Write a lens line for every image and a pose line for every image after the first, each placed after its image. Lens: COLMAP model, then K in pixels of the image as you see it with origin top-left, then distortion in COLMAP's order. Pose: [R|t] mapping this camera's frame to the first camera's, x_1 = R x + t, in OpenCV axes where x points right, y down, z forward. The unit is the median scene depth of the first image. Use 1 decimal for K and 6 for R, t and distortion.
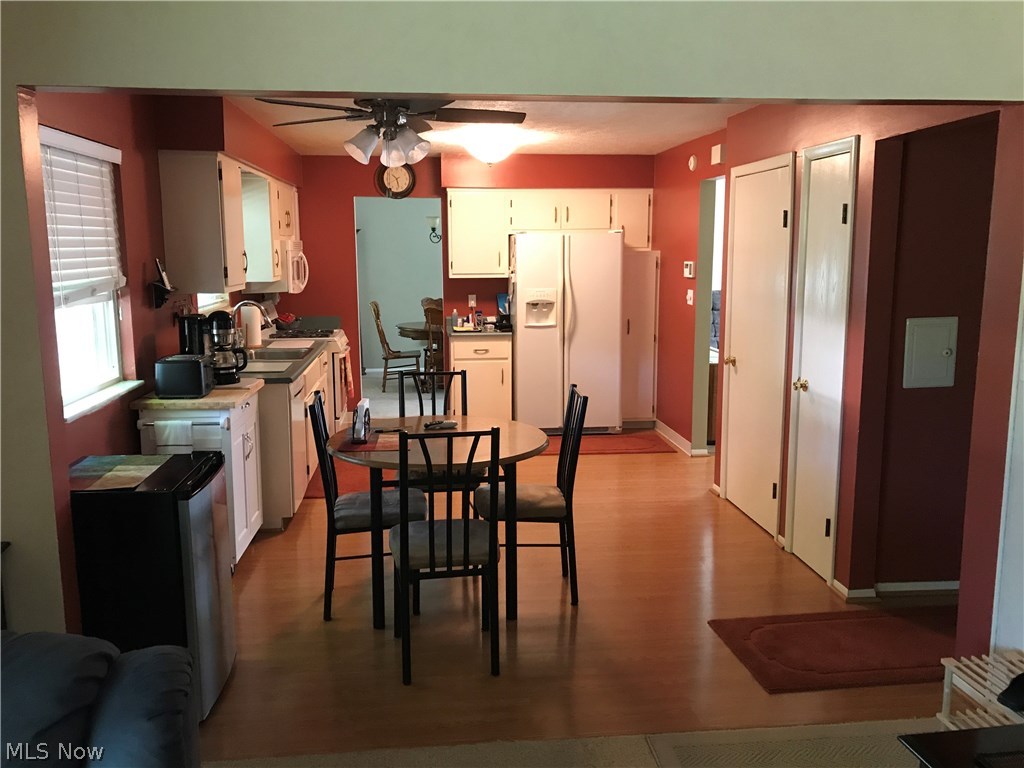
lens RADIAL K [[841.9, 0, 508.5], [0, 841.9, 379.2], [0, 0, 1]] dist [0.060492, -0.112040]
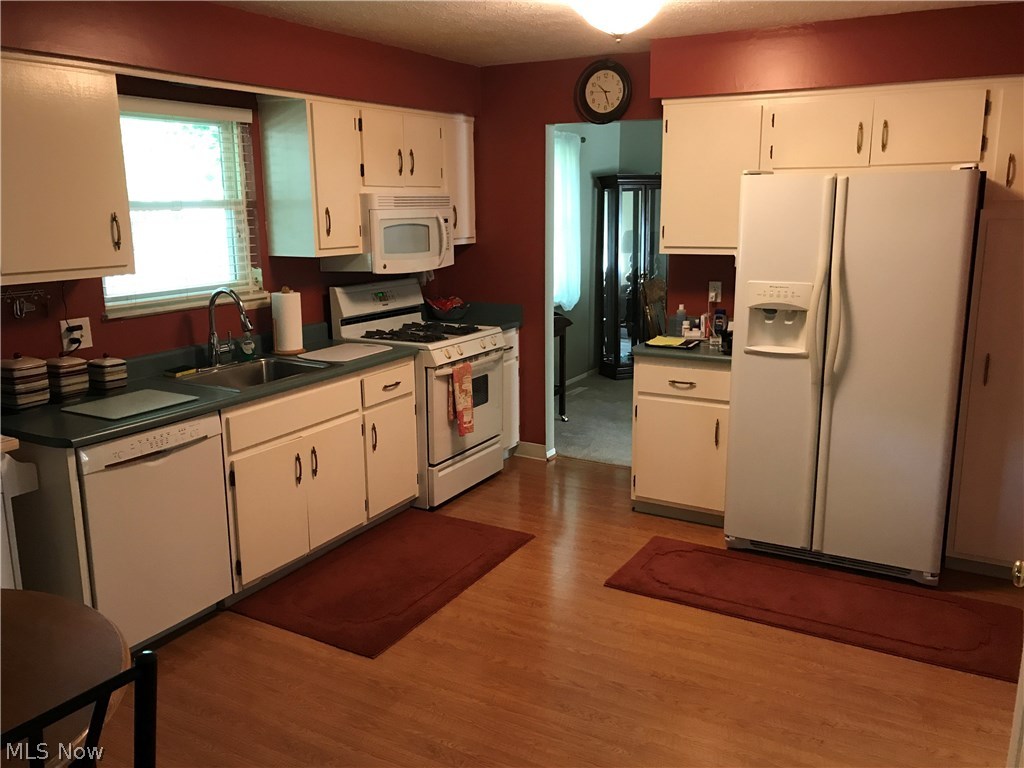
lens RADIAL K [[841.9, 0, 508.5], [0, 841.9, 379.2], [0, 0, 1]] dist [0.060492, -0.112040]
pose [[0.813553, 0.117150, -0.569567, 0.202072], [-0.083224, 0.992870, 0.085340, -0.077413], [0.575504, -0.022027, 0.817502, 0.467812]]
